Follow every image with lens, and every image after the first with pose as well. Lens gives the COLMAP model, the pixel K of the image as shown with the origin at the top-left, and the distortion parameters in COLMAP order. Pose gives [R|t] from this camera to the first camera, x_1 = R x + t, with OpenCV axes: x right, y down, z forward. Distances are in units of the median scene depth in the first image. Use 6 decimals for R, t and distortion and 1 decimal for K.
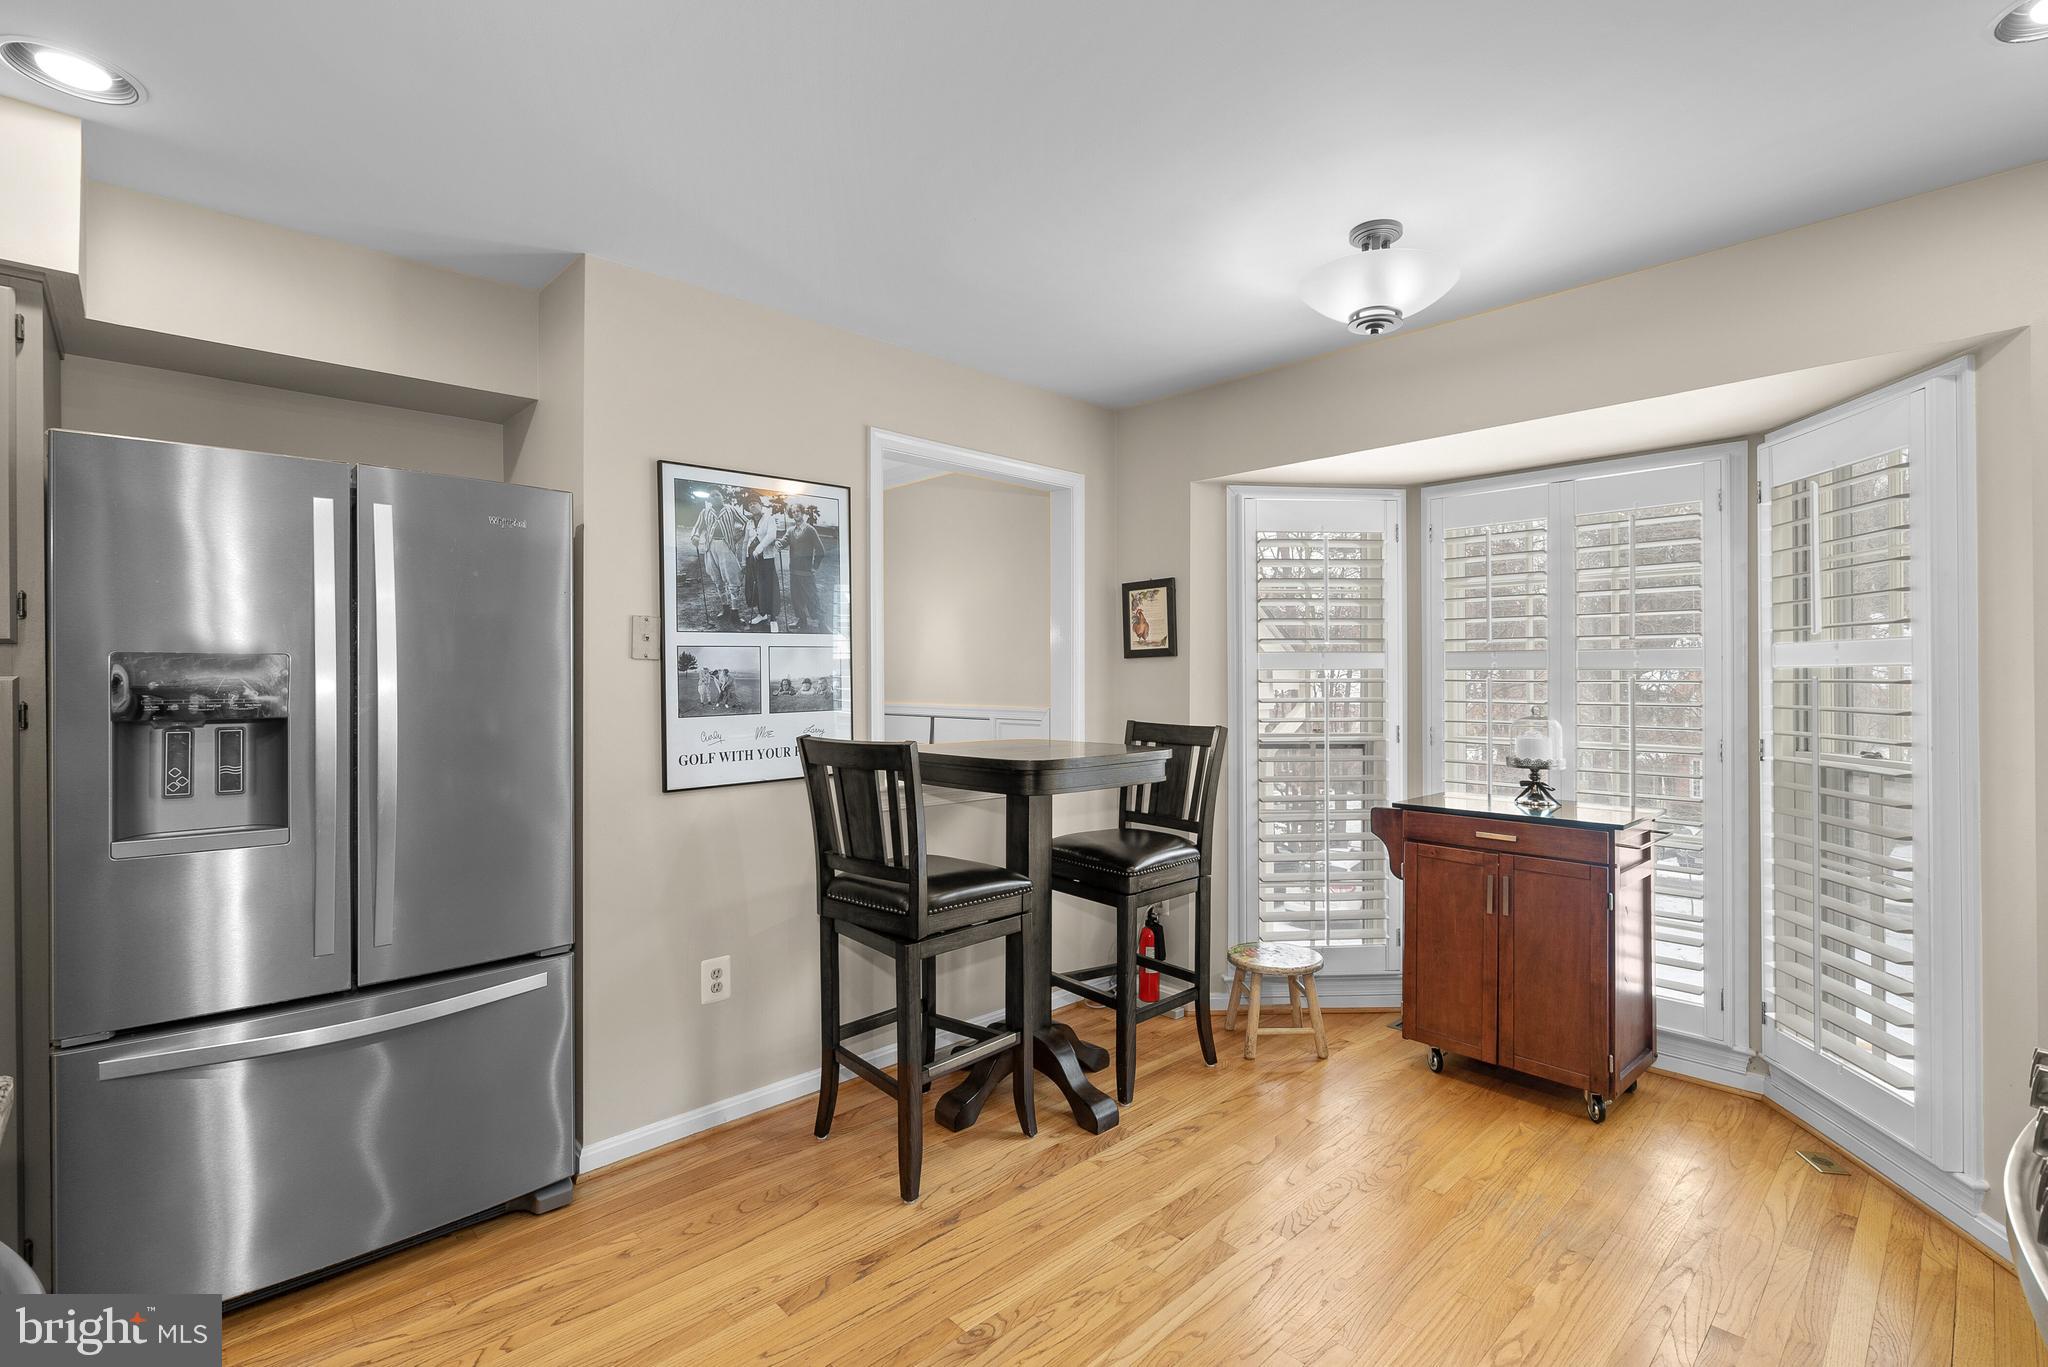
lens RADIAL K [[941.0, 0, 1027.5], [0, 941.0, 678.1], [0, 0, 1]] dist [-0.004212, 0.002567]
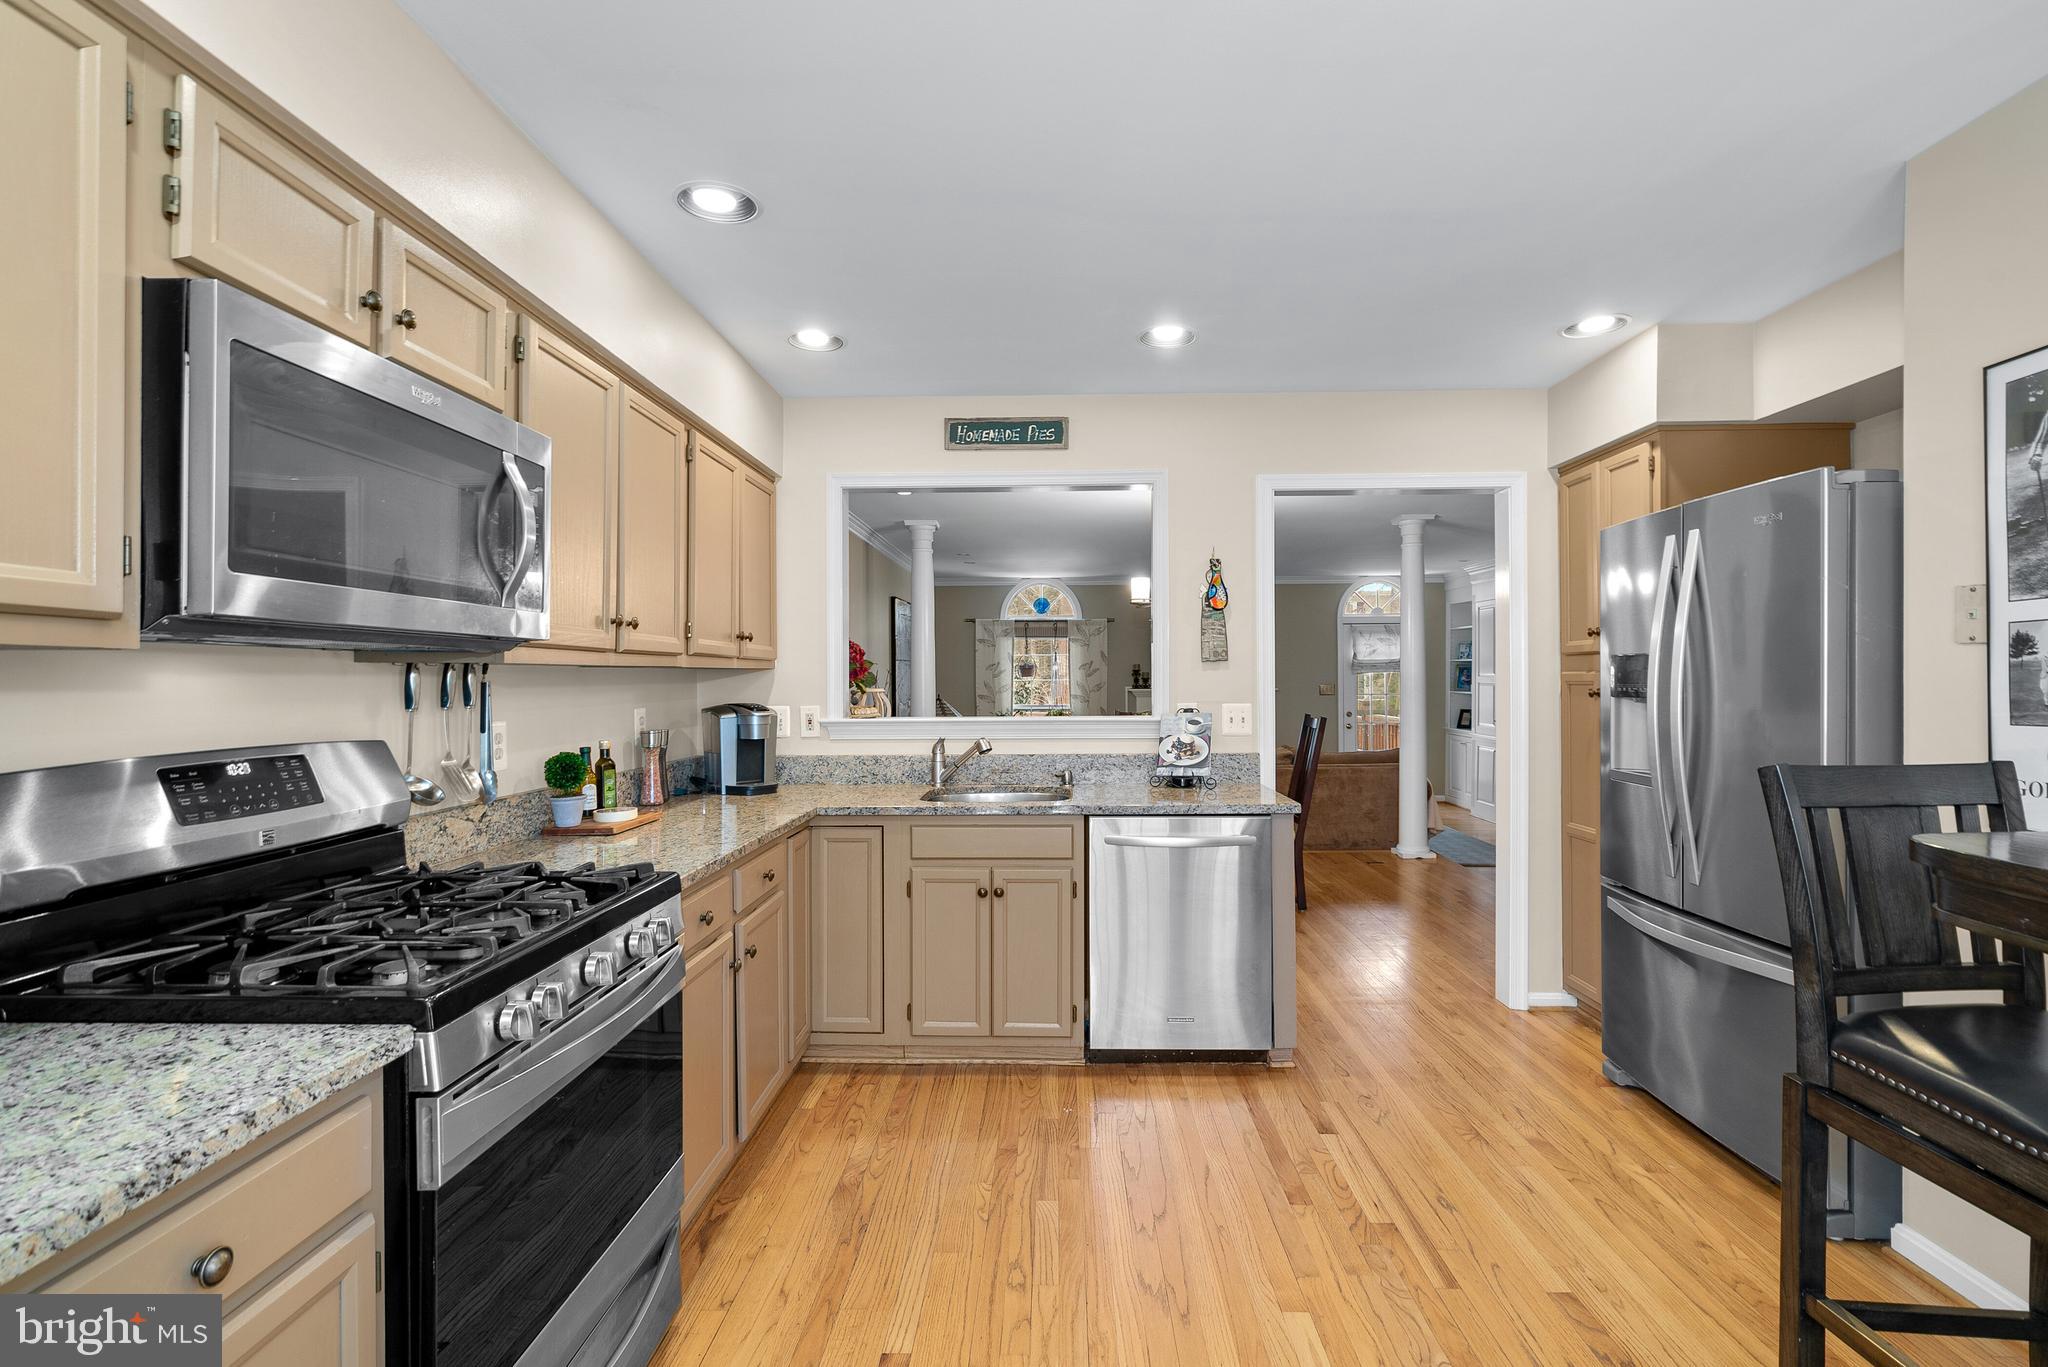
lens RADIAL K [[941.0, 0, 1027.2], [0, 941.0, 683.2], [0, 0, 1]] dist [-0.004212, 0.002567]
pose [[-0.710074, 0.008965, -0.704070, 0.581933], [0.006960, 0.999959, 0.005713, 0.002059], [0.704092, -0.000844, -0.710108, 0.893526]]
